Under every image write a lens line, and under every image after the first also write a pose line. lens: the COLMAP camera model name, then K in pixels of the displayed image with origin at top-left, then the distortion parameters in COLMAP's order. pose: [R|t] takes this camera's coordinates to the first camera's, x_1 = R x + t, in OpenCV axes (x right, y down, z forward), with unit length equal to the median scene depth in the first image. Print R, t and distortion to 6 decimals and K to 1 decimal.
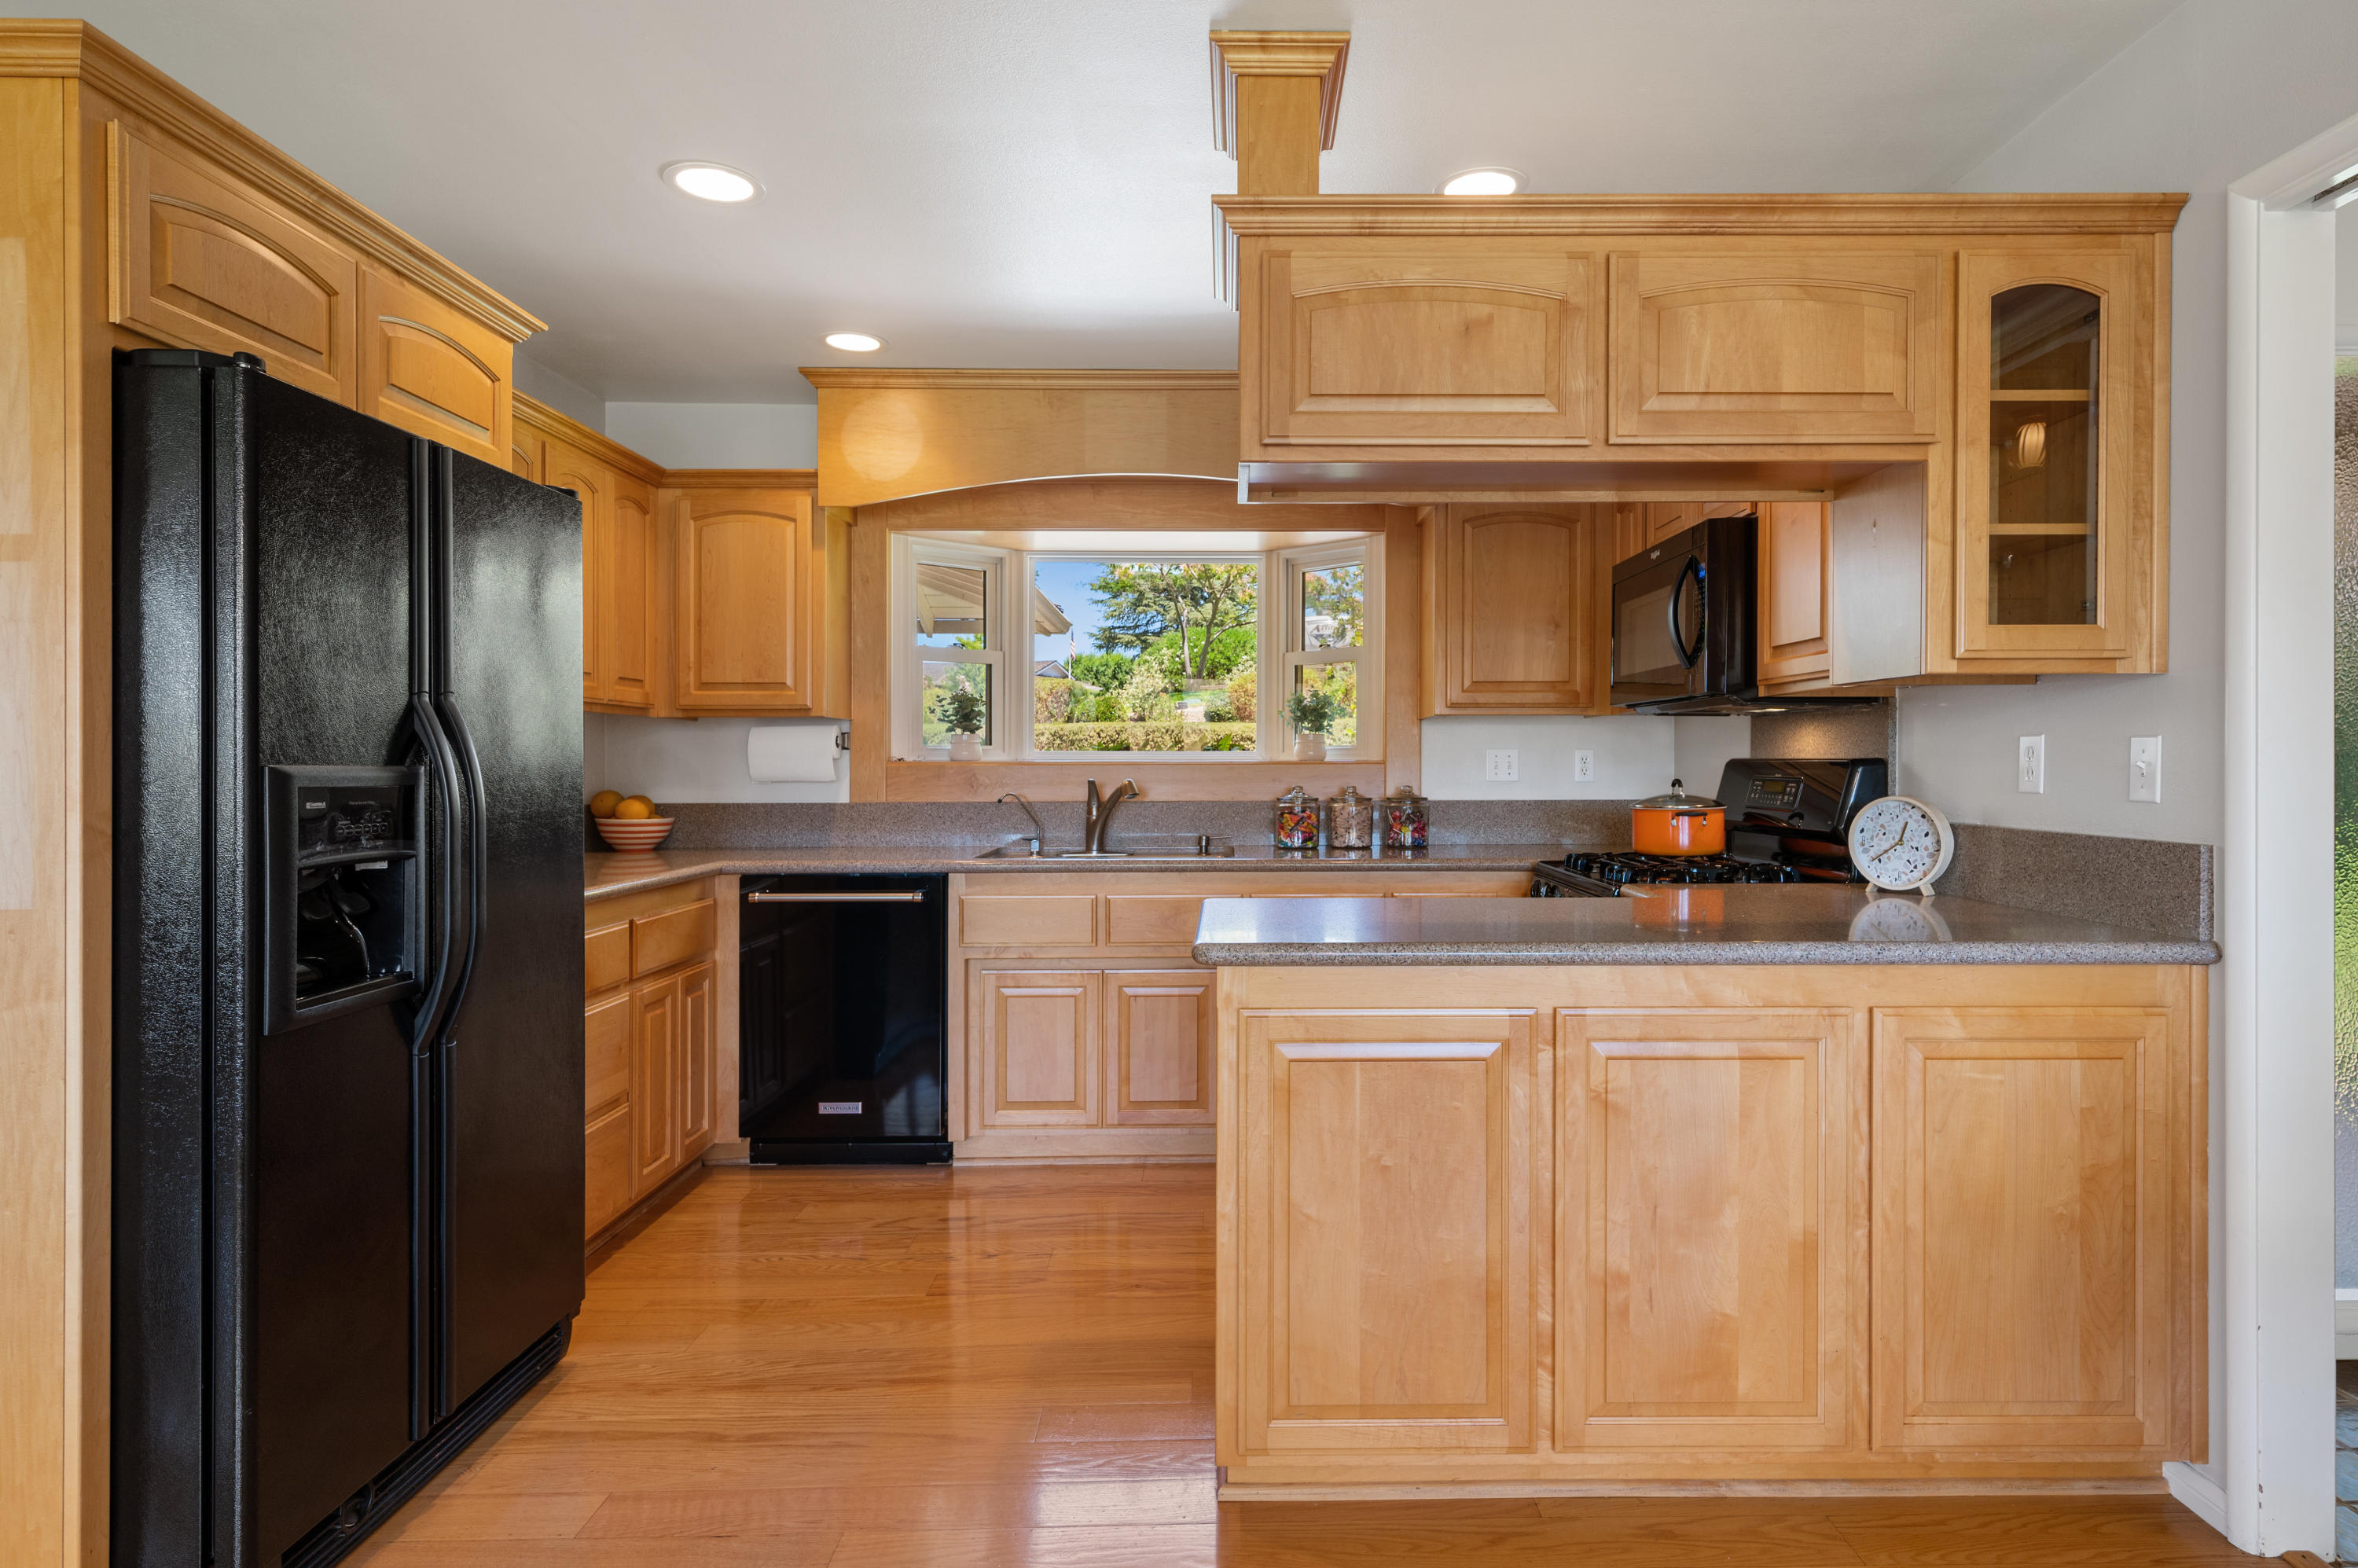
lens RADIAL K [[1281.5, 0, 1185.2], [0, 1281.5, 753.5], [0, 0, 1]] dist [-0.004162, -0.000789]
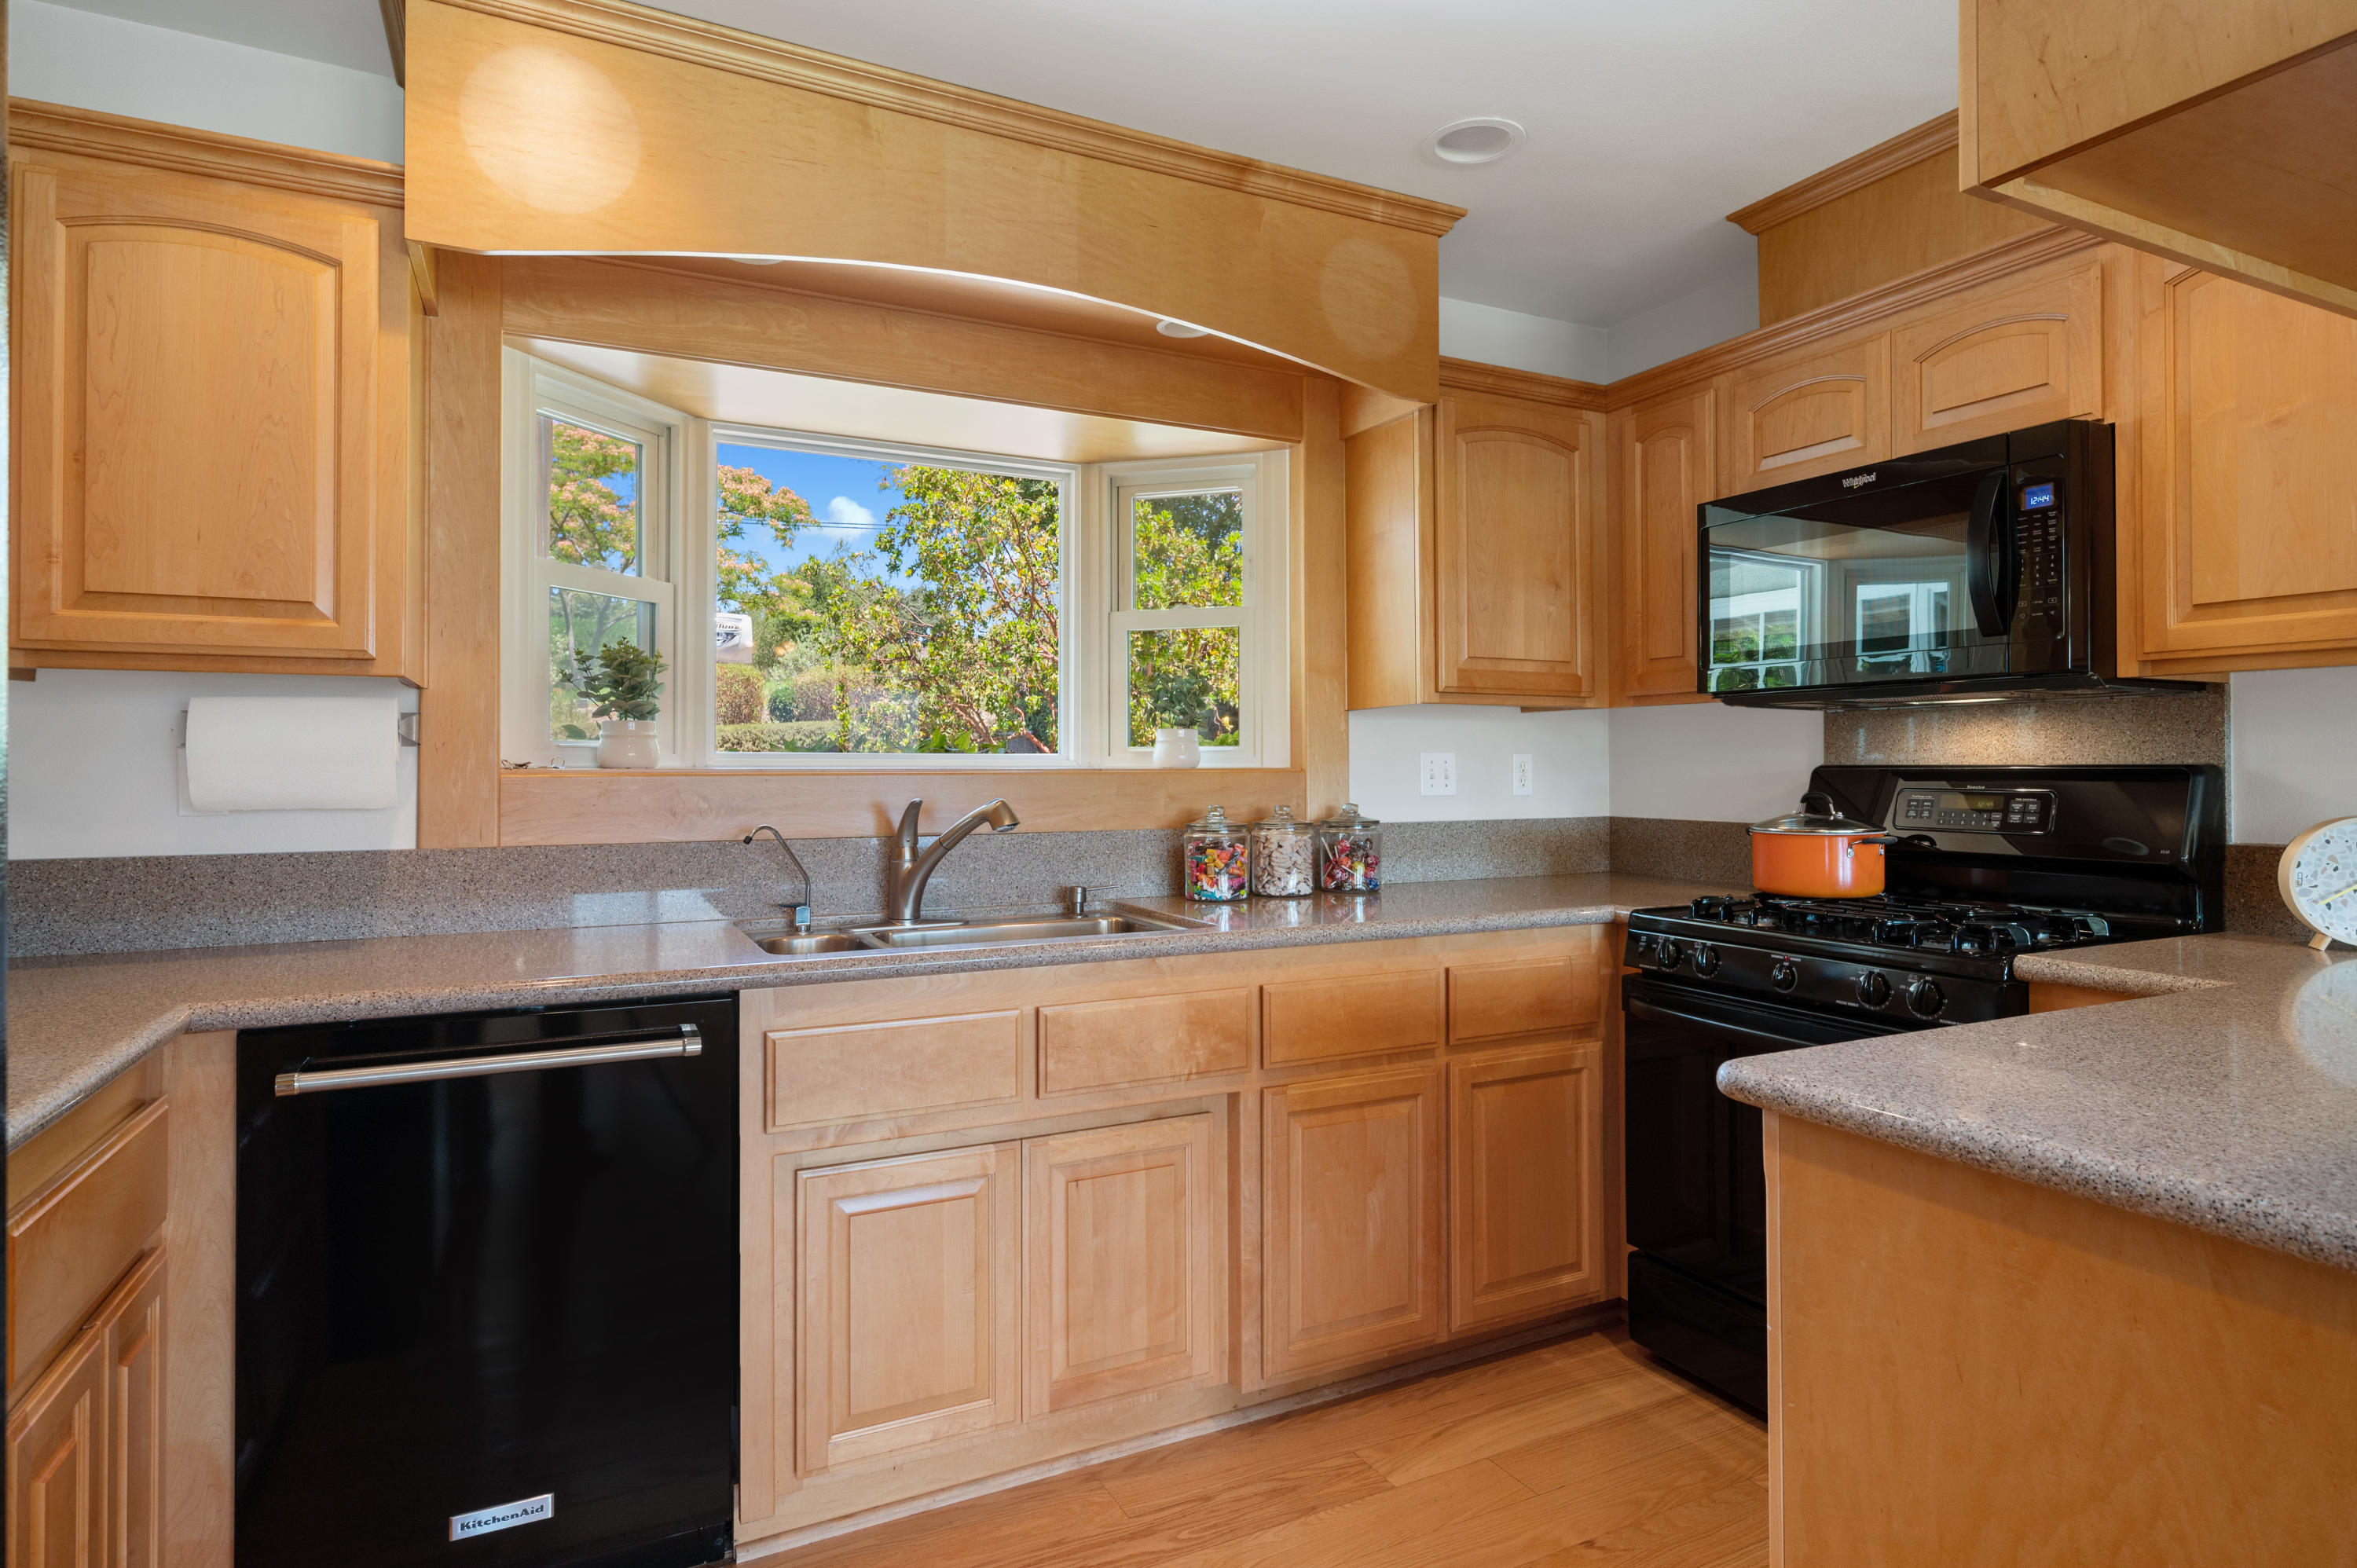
lens RADIAL K [[1280.9, 0, 1184.7], [0, 1280.9, 753.5], [0, 0, 1]] dist [-0.004162, -0.000789]
pose [[0.890562, 0.005885, 0.454825, -0.230582], [-0.002636, 0.999966, -0.007778, 0.003212], [-0.454855, 0.005728, 0.890547, 0.418435]]
